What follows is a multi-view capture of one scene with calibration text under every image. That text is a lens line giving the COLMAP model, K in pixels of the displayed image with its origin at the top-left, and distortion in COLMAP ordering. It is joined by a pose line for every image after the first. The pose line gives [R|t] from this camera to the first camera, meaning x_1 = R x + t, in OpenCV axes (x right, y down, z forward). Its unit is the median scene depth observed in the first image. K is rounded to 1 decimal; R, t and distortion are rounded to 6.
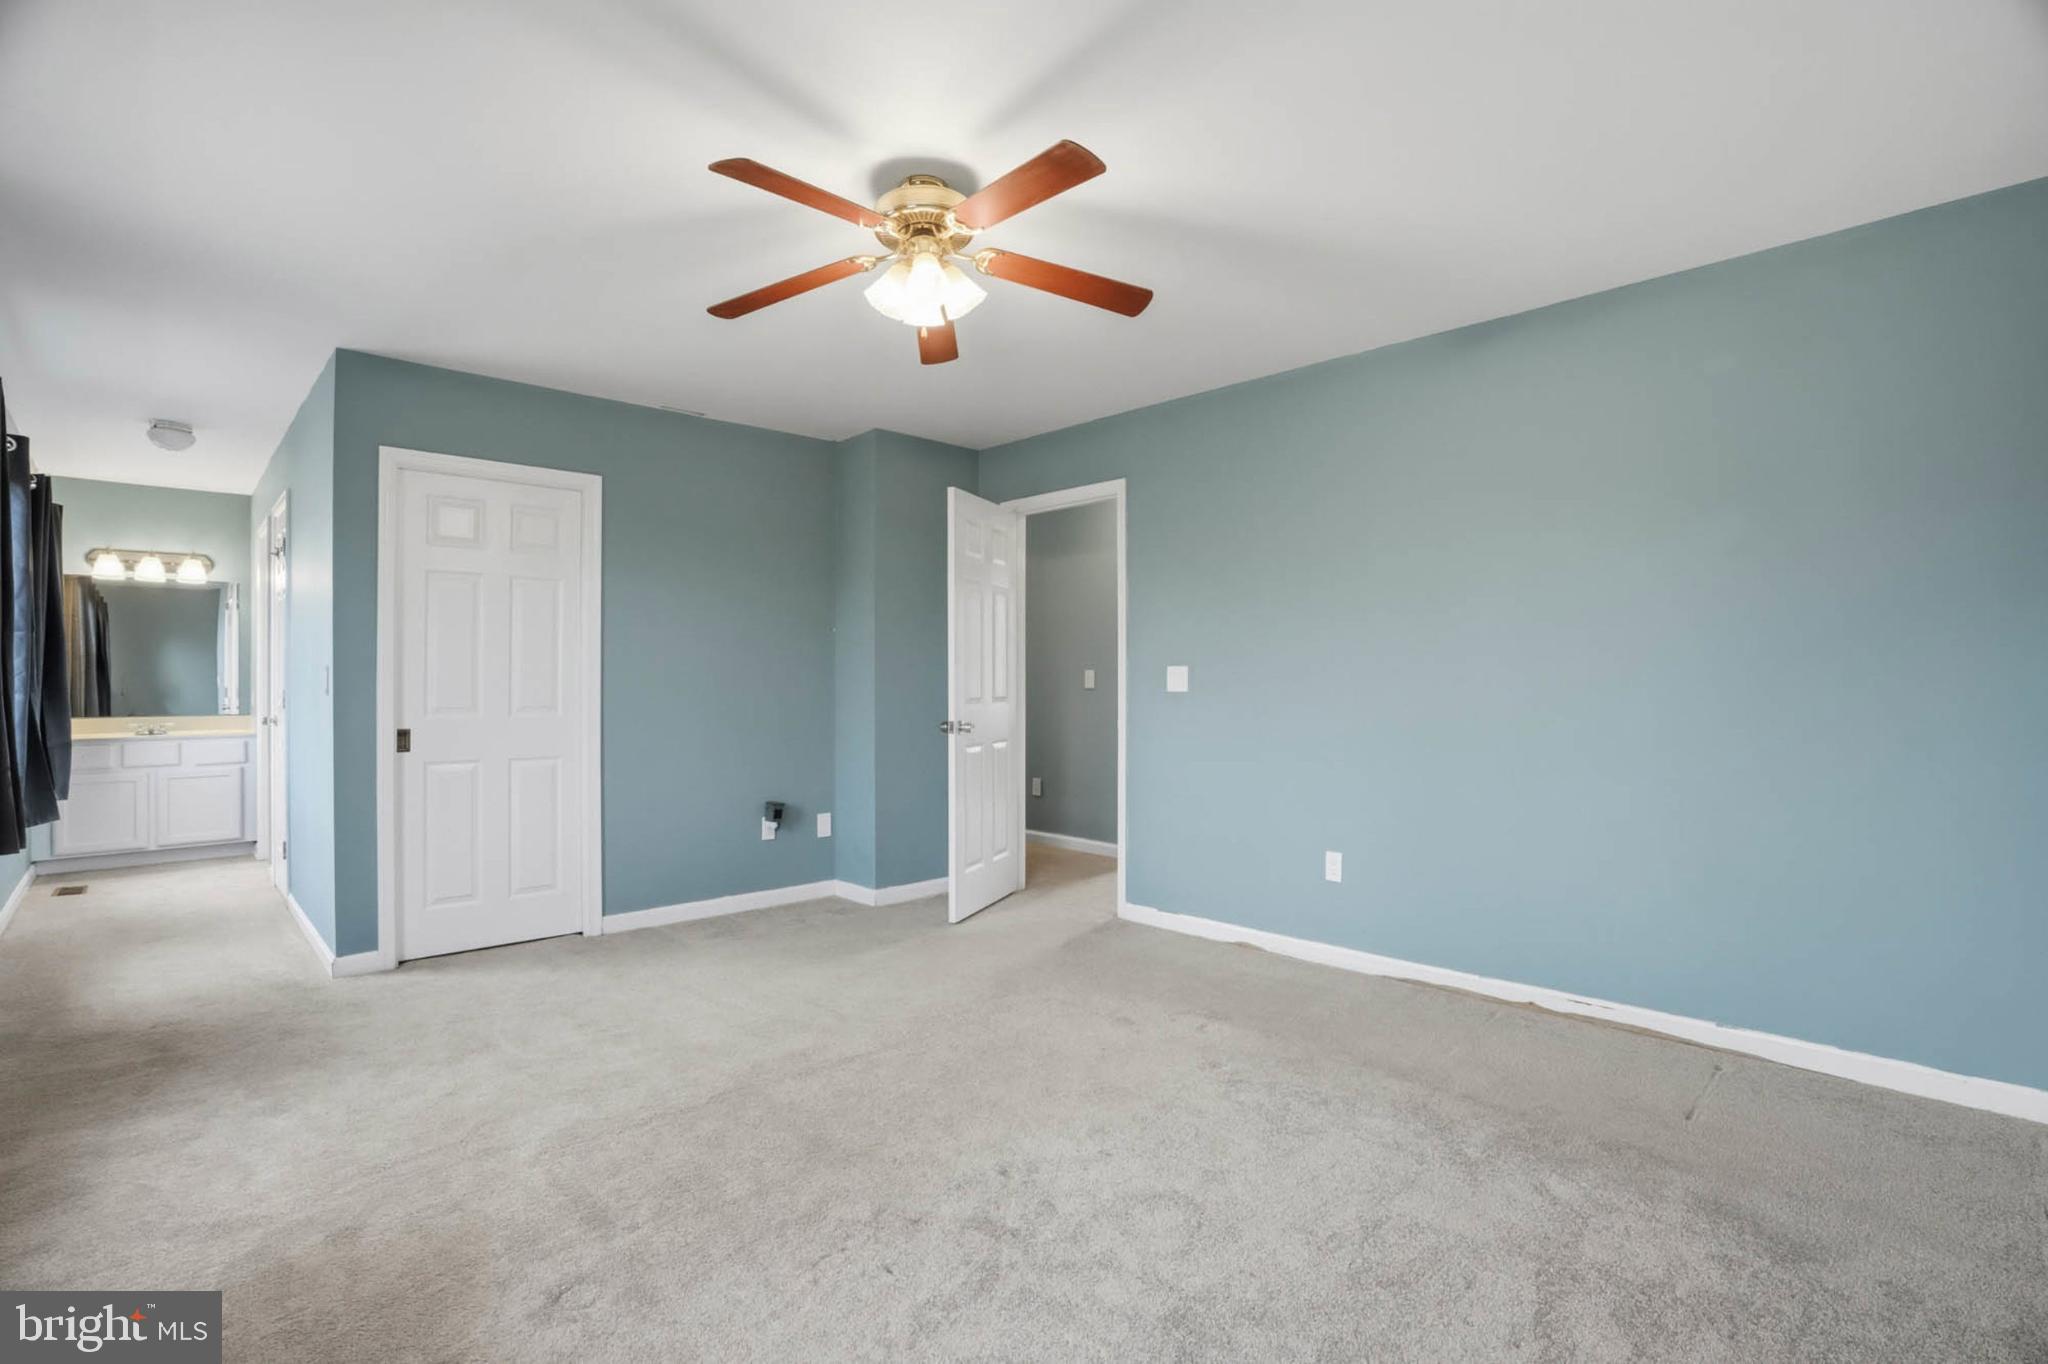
lens RADIAL K [[950.4, 0, 1011.2], [0, 950.4, 689.7], [0, 0, 1]] dist [-0.037173, -0.000030]
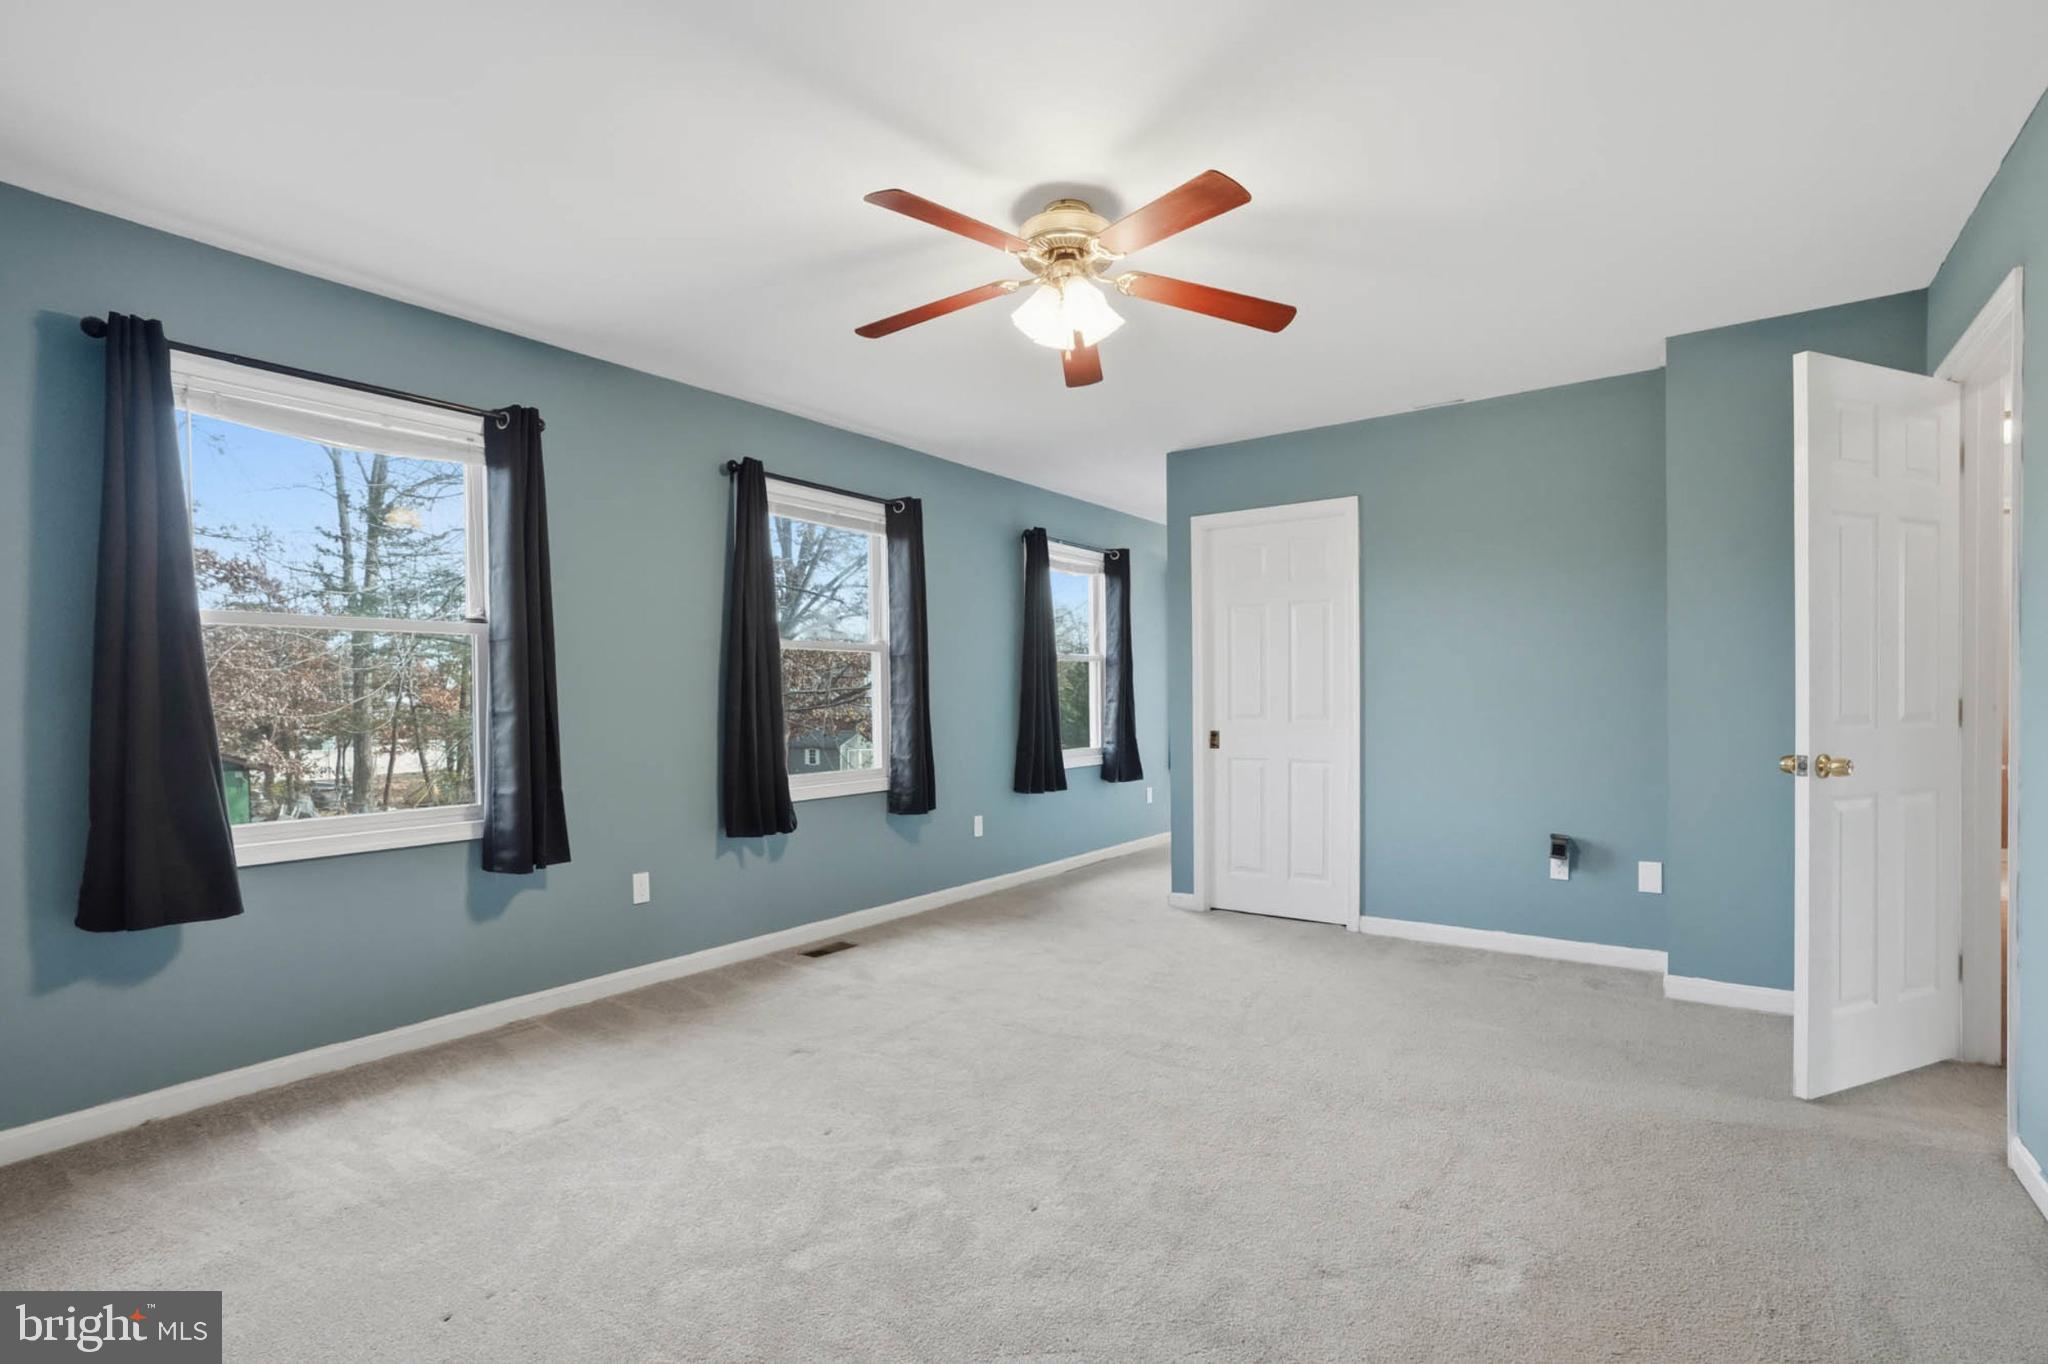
lens RADIAL K [[950.4, 0, 1011.2], [0, 950.4, 689.7], [0, 0, 1]] dist [-0.037173, -0.000030]
pose [[0.188287, -0.009098, -0.982072, 0.606355], [-0.002727, 0.999948, -0.009787, 0.001308], [0.982110, 0.004521, 0.188253, 0.488912]]
